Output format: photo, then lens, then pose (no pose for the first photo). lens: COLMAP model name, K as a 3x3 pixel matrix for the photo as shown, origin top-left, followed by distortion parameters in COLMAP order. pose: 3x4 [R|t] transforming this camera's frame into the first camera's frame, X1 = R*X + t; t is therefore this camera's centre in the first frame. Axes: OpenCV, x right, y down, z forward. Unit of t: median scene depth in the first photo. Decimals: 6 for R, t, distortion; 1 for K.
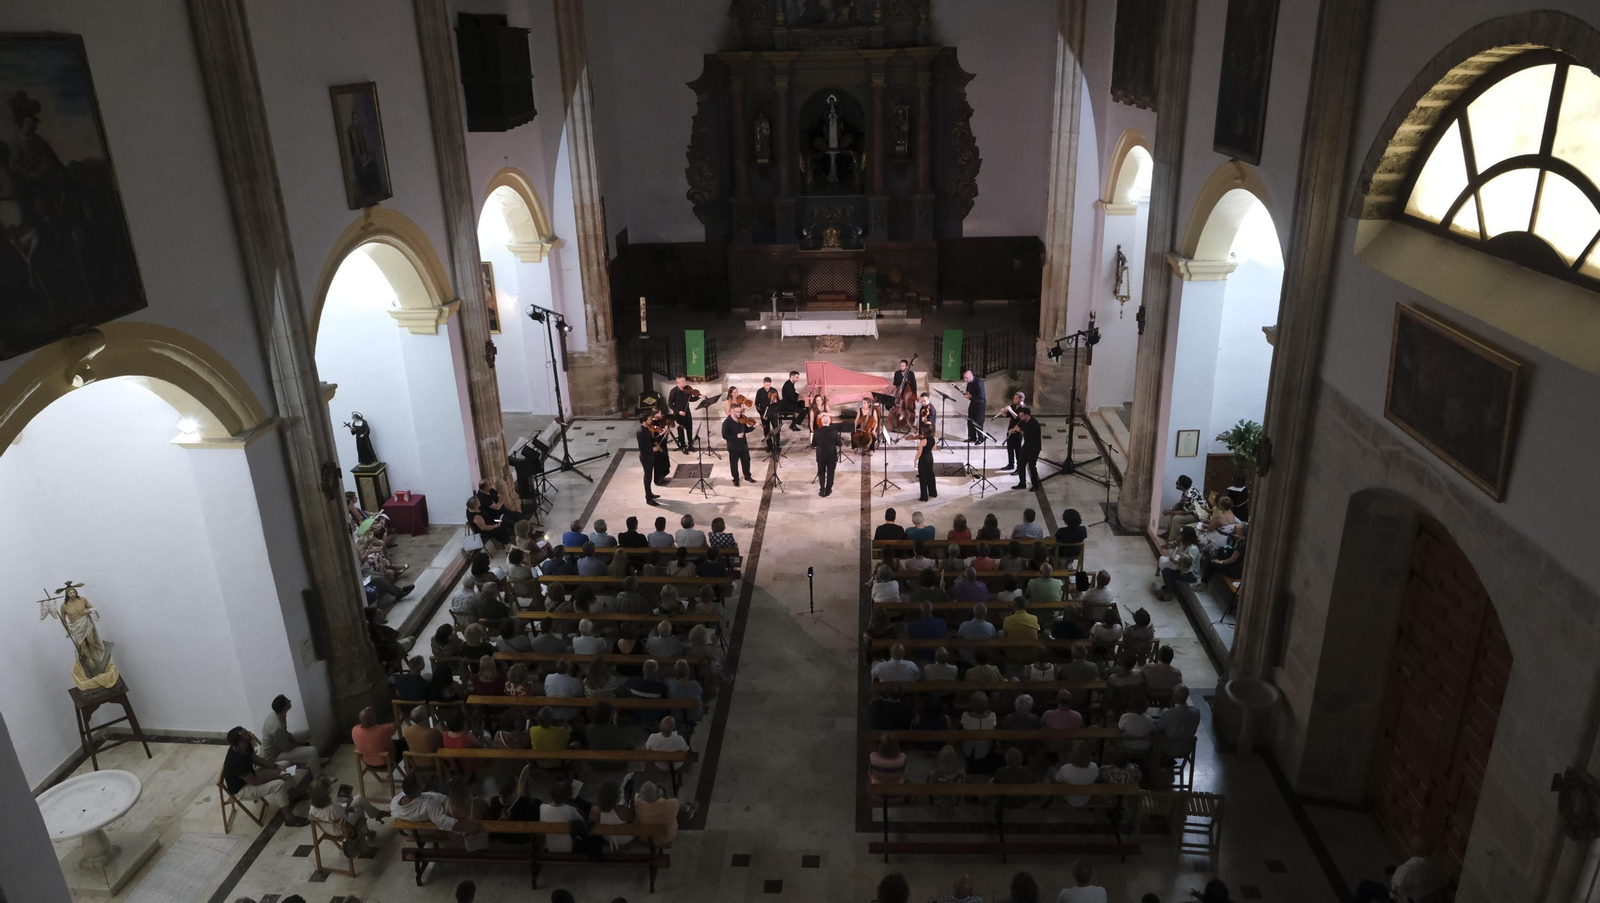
lens RADIAL K [[1071.8, 0, 800.0], [0, 1071.8, 451.5], [0, 0, 1]] dist [-0.026437, 0.001471]
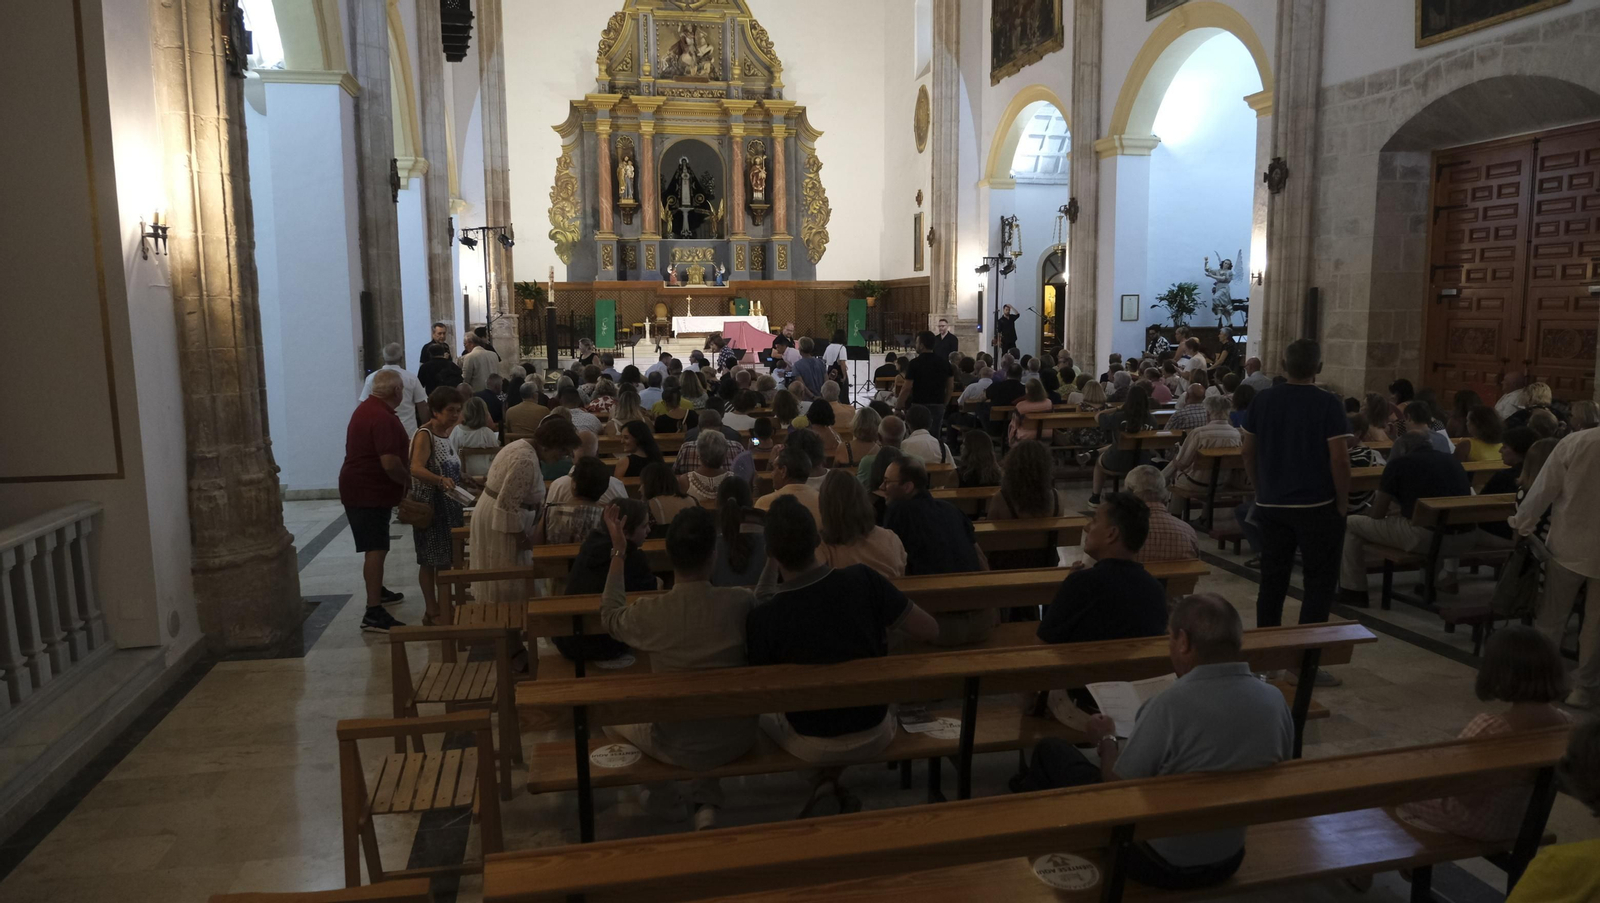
lens RADIAL K [[1071.8, 0, 800.0], [0, 1071.8, 451.5], [0, 0, 1]] dist [-0.026437, 0.001471]
pose [[0.963869, -0.015747, 0.265912, -0.173260], [0.078935, 0.970301, -0.228658, 0.239473], [-0.254415, 0.241386, 0.936486, 0.057626]]
